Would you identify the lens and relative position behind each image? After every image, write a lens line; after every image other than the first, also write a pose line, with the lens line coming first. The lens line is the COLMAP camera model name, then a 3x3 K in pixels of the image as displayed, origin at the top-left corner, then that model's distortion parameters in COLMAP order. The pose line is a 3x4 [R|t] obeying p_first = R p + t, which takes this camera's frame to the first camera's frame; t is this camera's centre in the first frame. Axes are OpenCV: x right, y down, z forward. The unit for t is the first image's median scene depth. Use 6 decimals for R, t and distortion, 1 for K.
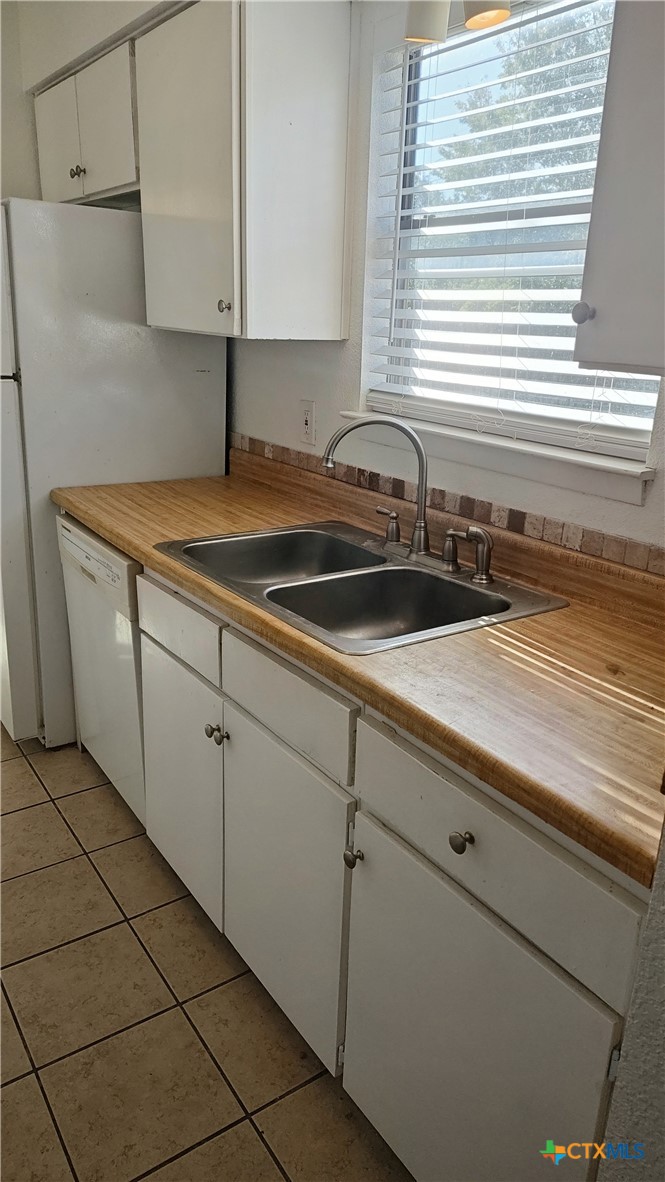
lens RADIAL K [[798.3, 0, 331.9], [0, 798.3, 590.6], [0, 0, 1]] dist [0.043837, -0.052155]
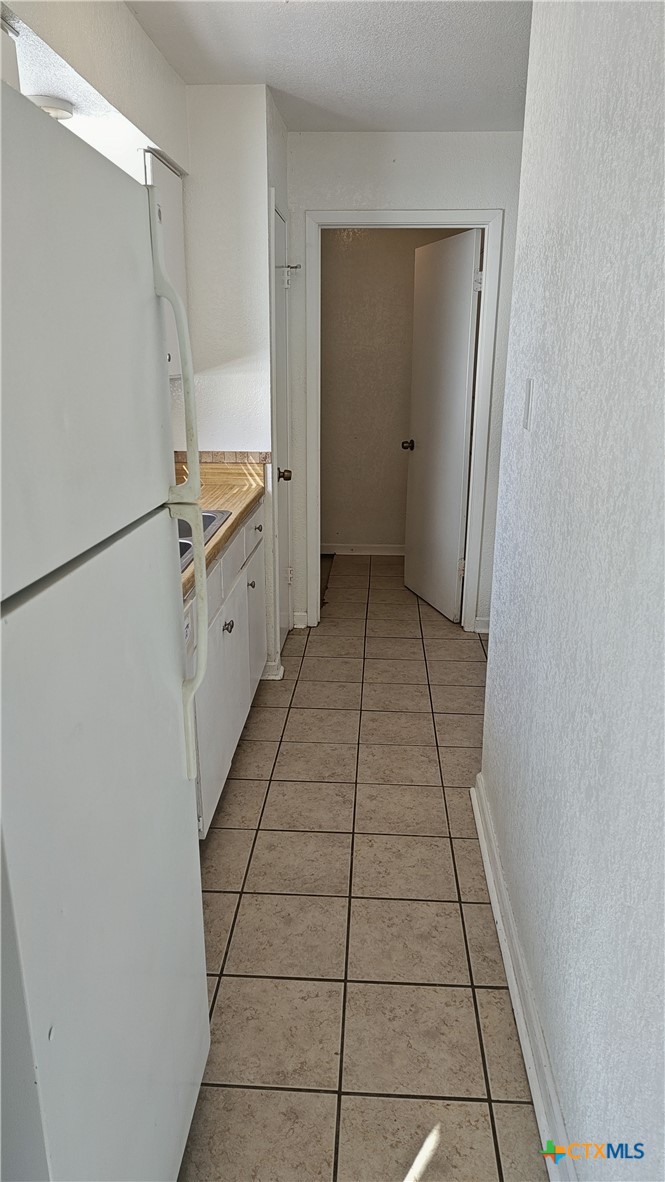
lens RADIAL K [[798.3, 0, 331.0], [0, 798.3, 591.6], [0, 0, 1]] dist [0.043837, -0.052155]
pose [[-0.782853, -0.216291, 0.583403, -1.151532], [0.168319, 0.829058, 0.533228, -0.657755], [-0.599007, 0.515636, -0.612625, 1.720258]]
